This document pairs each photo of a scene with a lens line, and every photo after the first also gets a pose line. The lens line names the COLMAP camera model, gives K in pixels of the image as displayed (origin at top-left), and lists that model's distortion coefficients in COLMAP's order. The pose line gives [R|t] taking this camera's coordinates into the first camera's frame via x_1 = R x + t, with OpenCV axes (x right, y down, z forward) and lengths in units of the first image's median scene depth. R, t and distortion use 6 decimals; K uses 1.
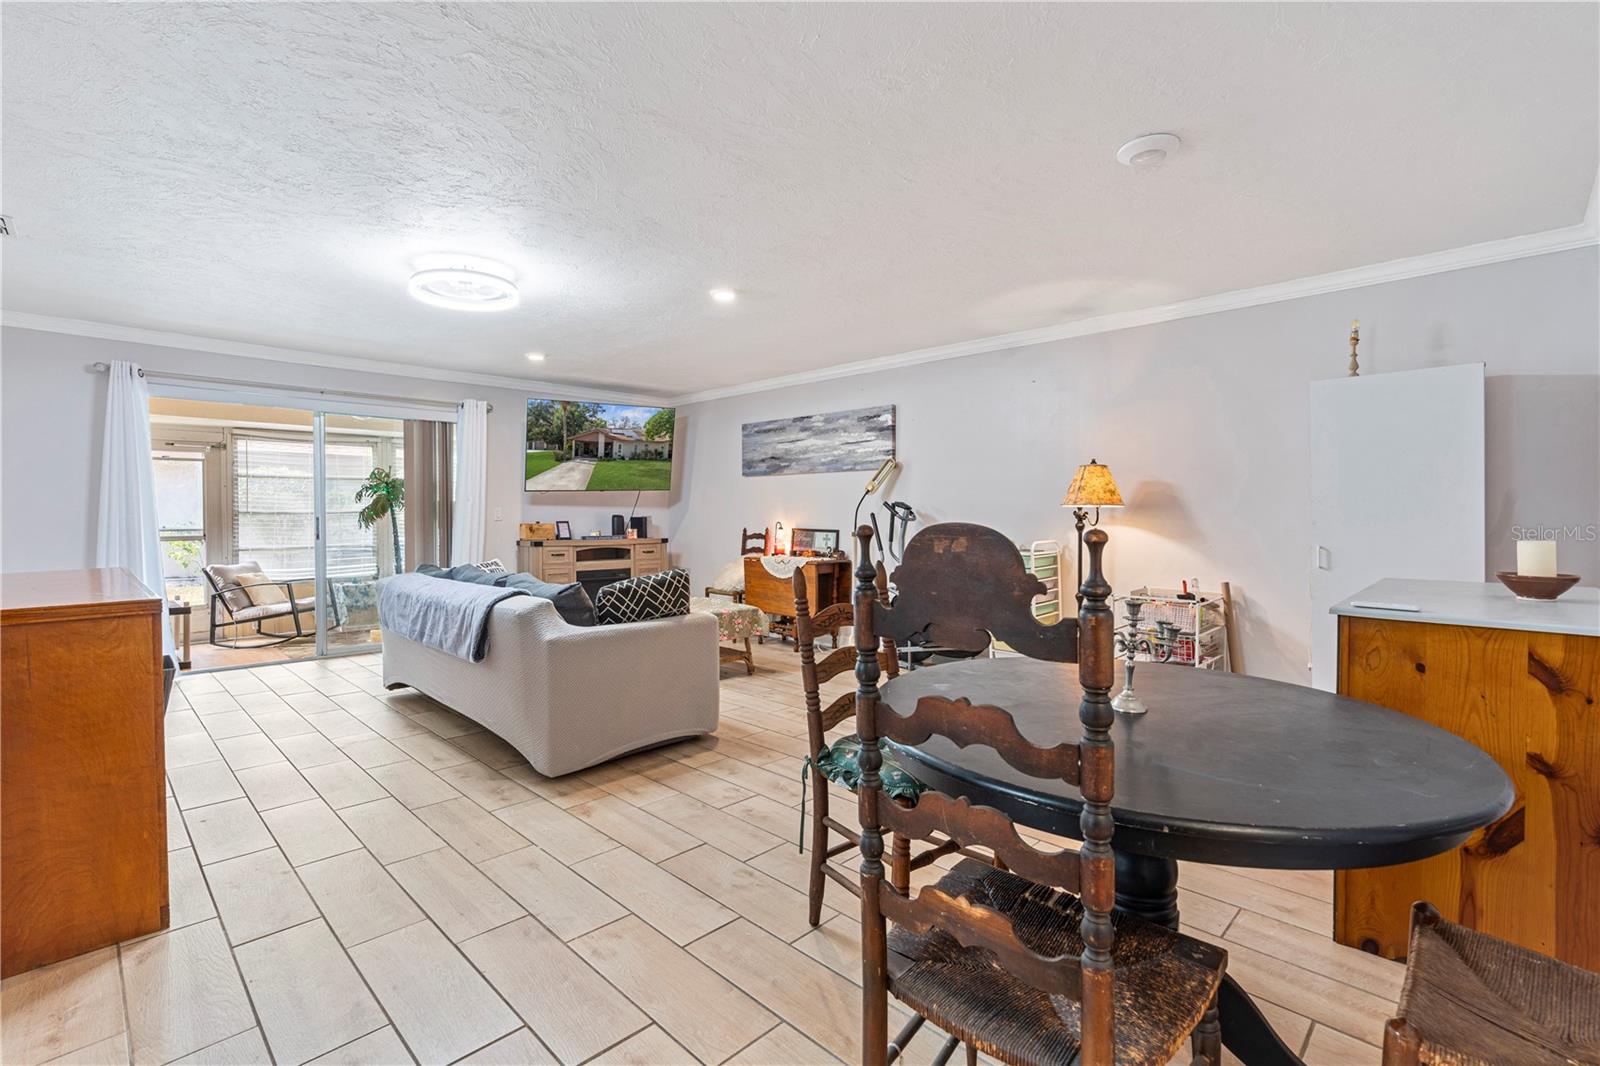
lens RADIAL K [[731.4, 0, 799.6], [0, 731.4, 516.8], [0, 0, 1]] dist [-0.012553, 0.001483]
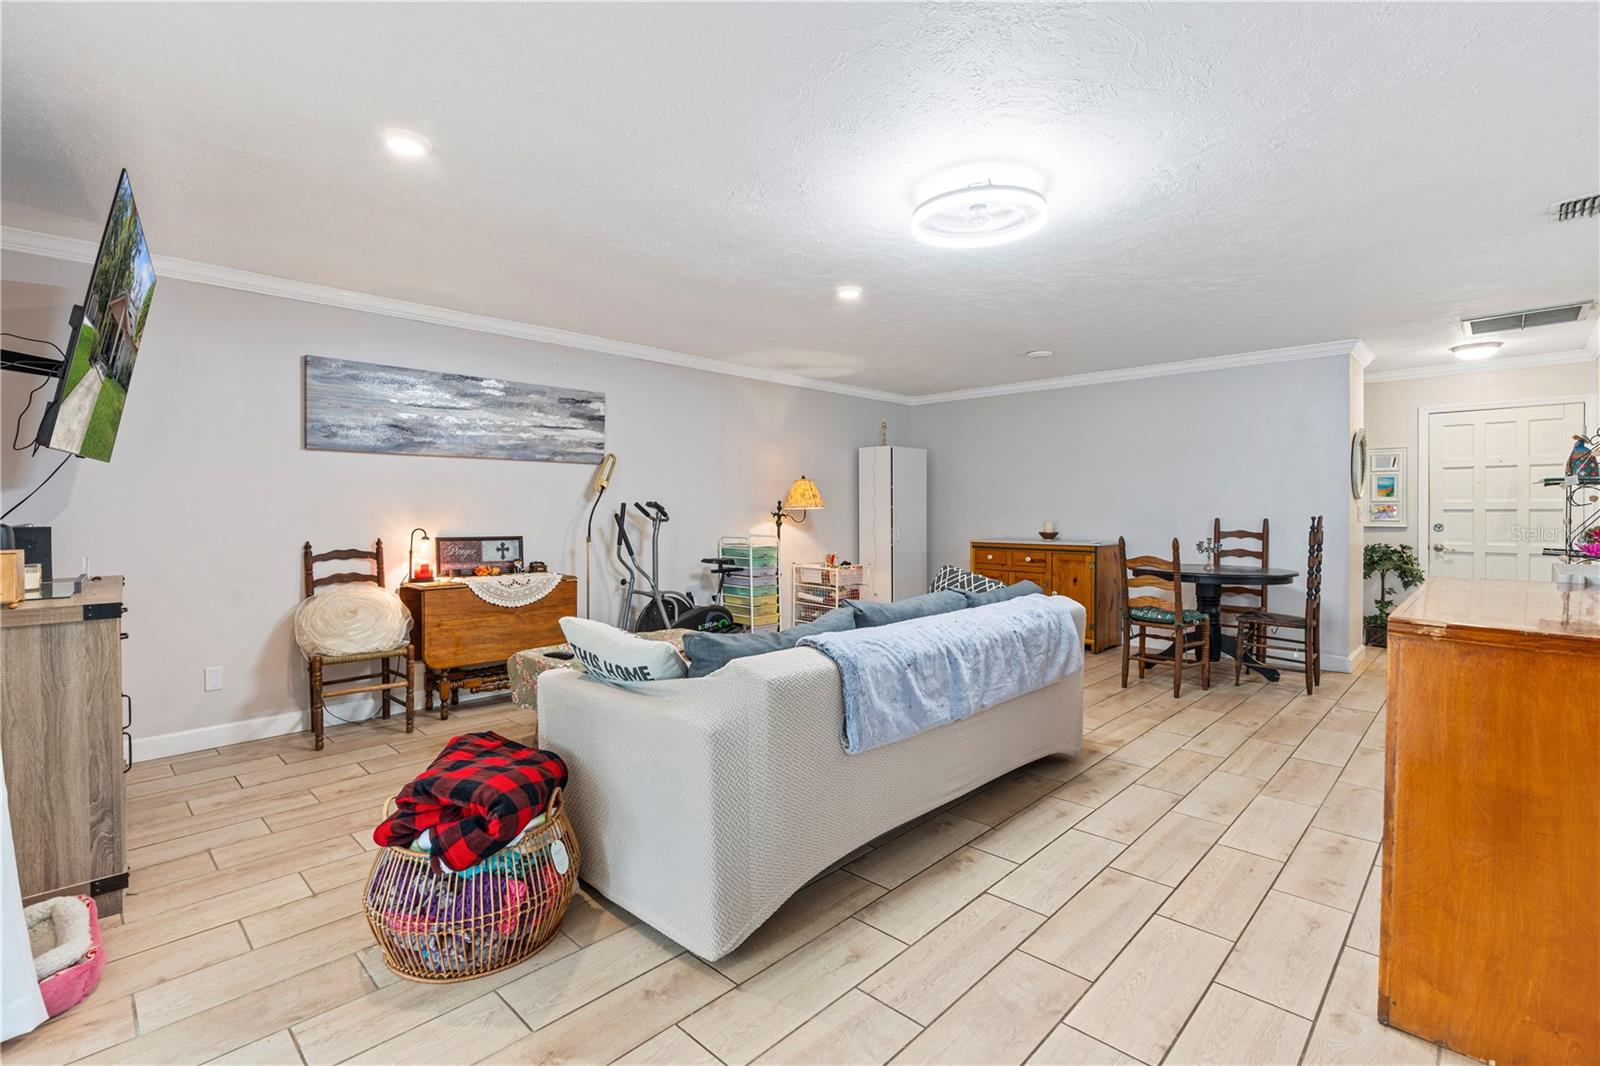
lens RADIAL K [[731.4, 0, 805.3], [0, 731.4, 523.4], [0, 0, 1]] dist [-0.012553, 0.001483]
pose [[-0.013921, -0.018898, 0.999724, -0.695629], [0.006796, 0.999796, 0.018994, -0.007867], [-0.999880, 0.007059, -0.013790, 0.688436]]
